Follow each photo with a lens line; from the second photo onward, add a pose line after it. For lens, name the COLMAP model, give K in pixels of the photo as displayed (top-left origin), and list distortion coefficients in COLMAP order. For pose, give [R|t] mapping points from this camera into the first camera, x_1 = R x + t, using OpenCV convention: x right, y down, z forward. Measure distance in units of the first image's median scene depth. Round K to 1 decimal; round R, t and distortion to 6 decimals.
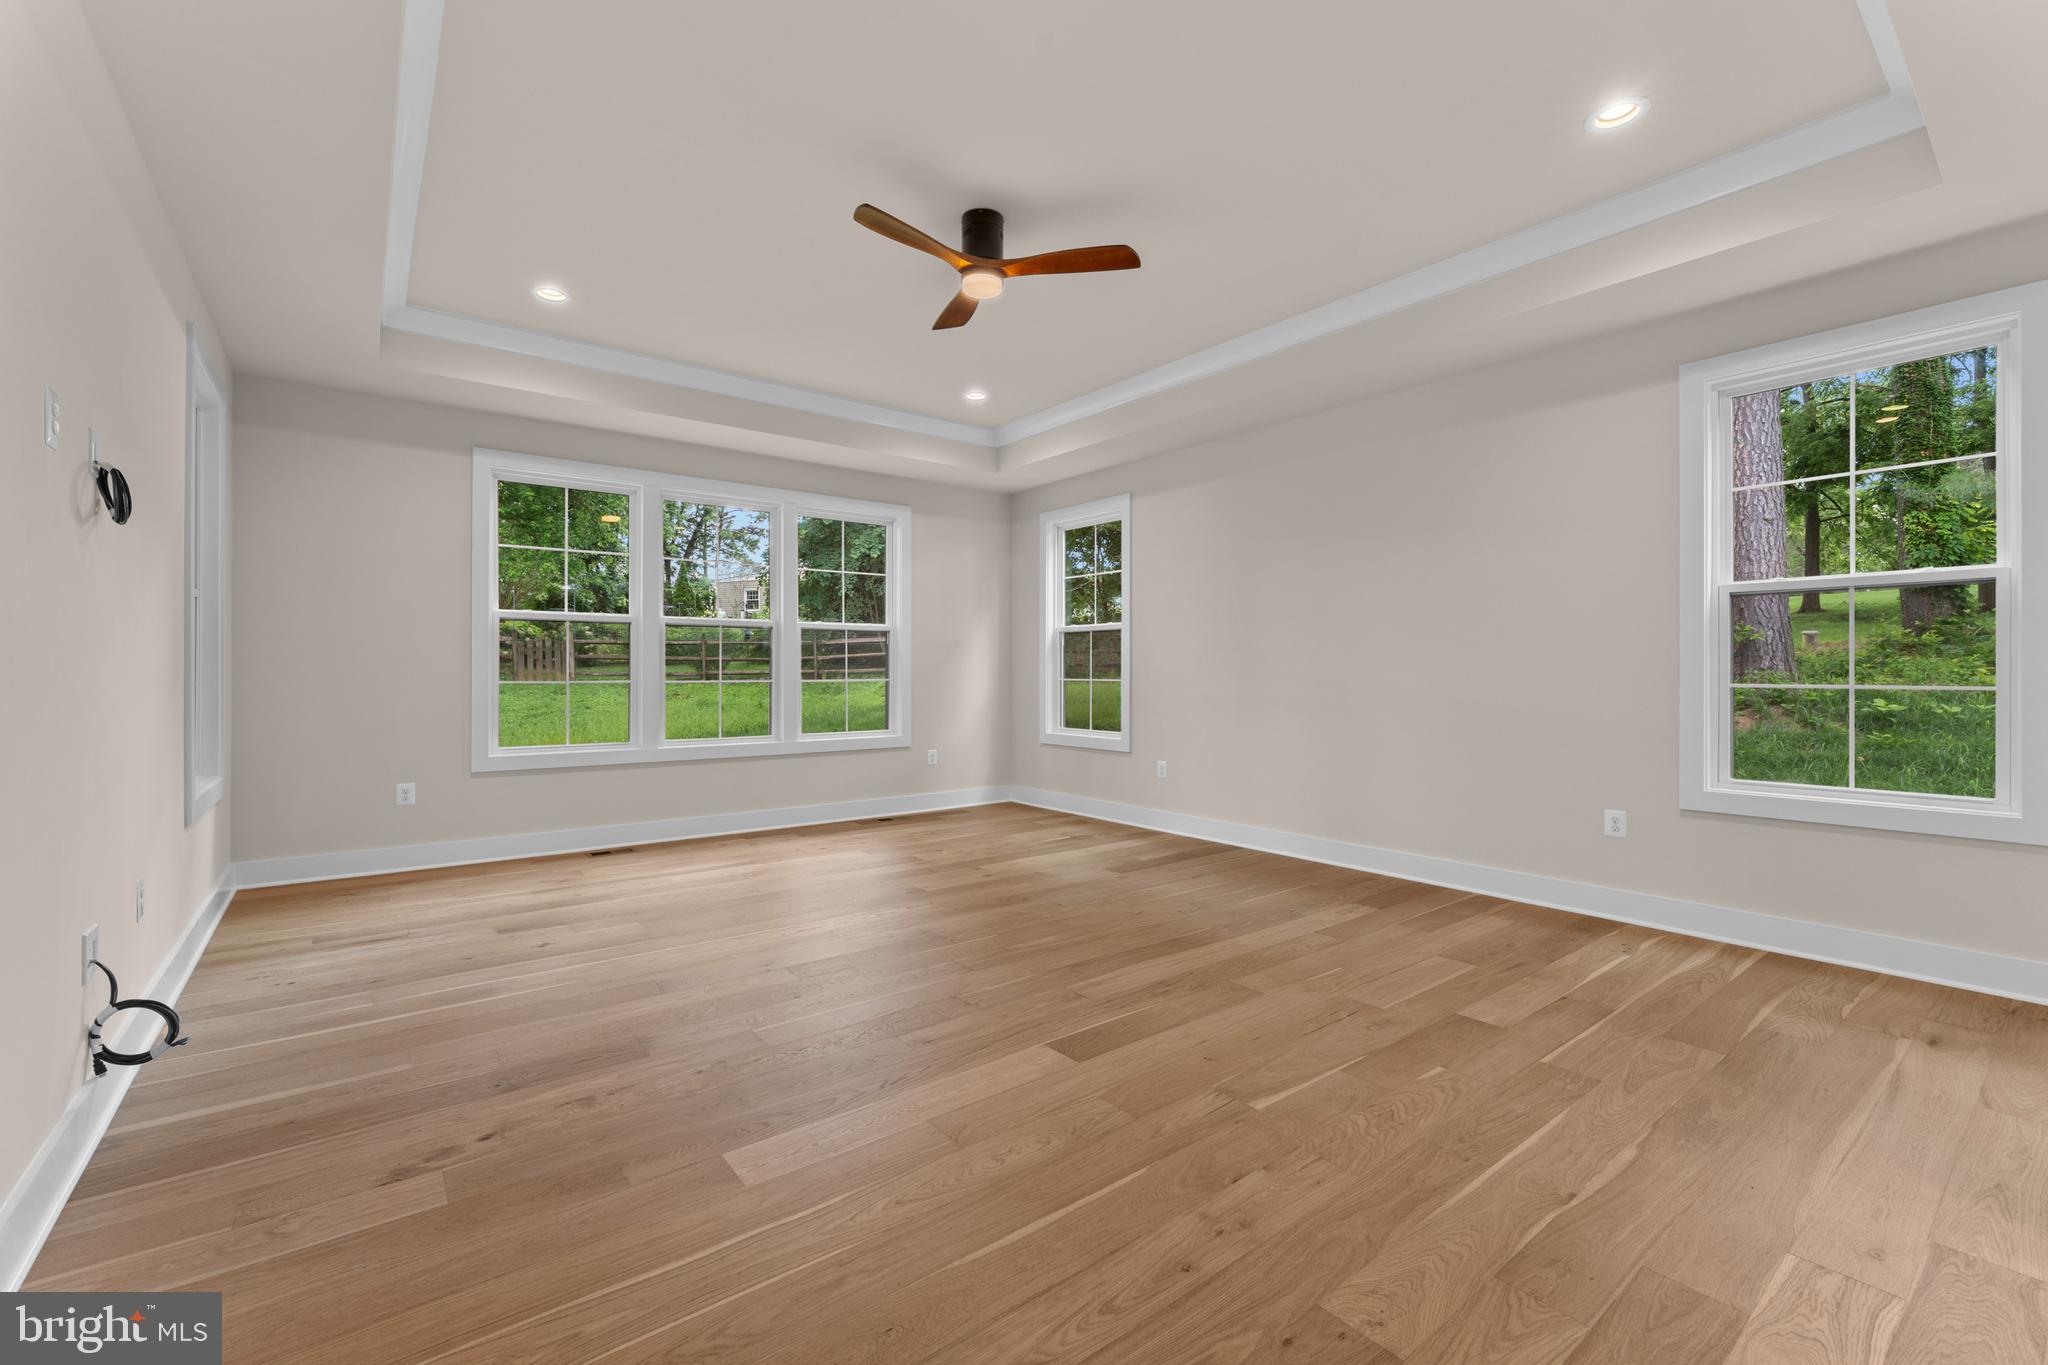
lens RADIAL K [[874.5, 0, 1025.6], [0, 874.5, 671.5], [0, 0, 1]] dist [-0.003608, 0.000057]
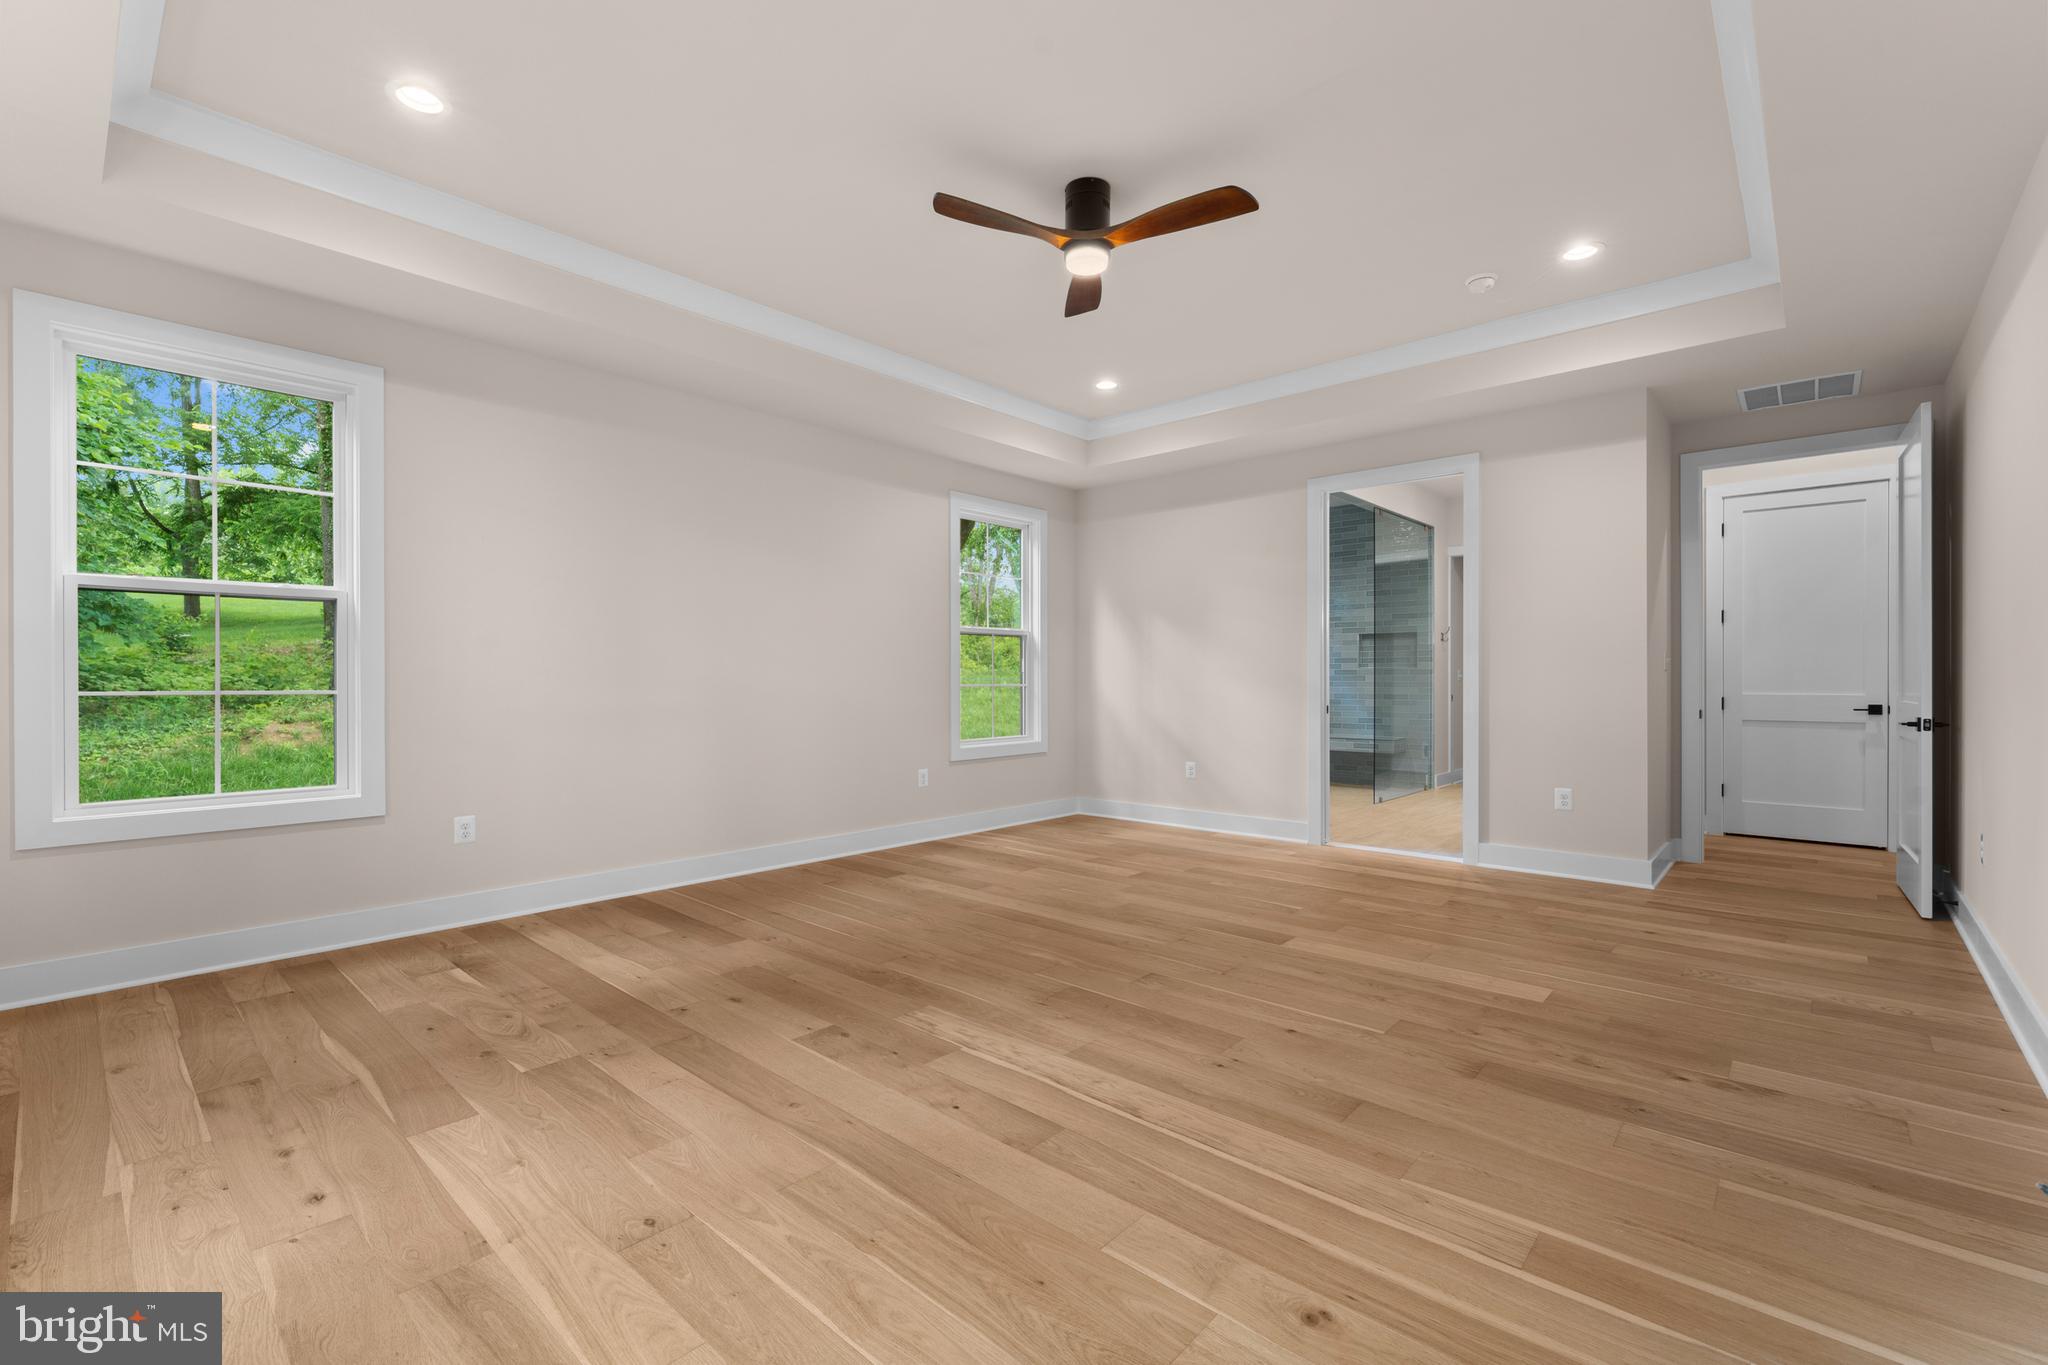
lens RADIAL K [[874.5, 0, 1023.7], [0, 874.5, 682.2], [0, 0, 1]] dist [-0.003608, 0.000057]
pose [[-0.172051, -0.006749, 0.985065, -0.951090], [0.001141, 0.999974, 0.007051, -0.002346], [-0.985087, 0.002337, -0.172039, 1.219498]]
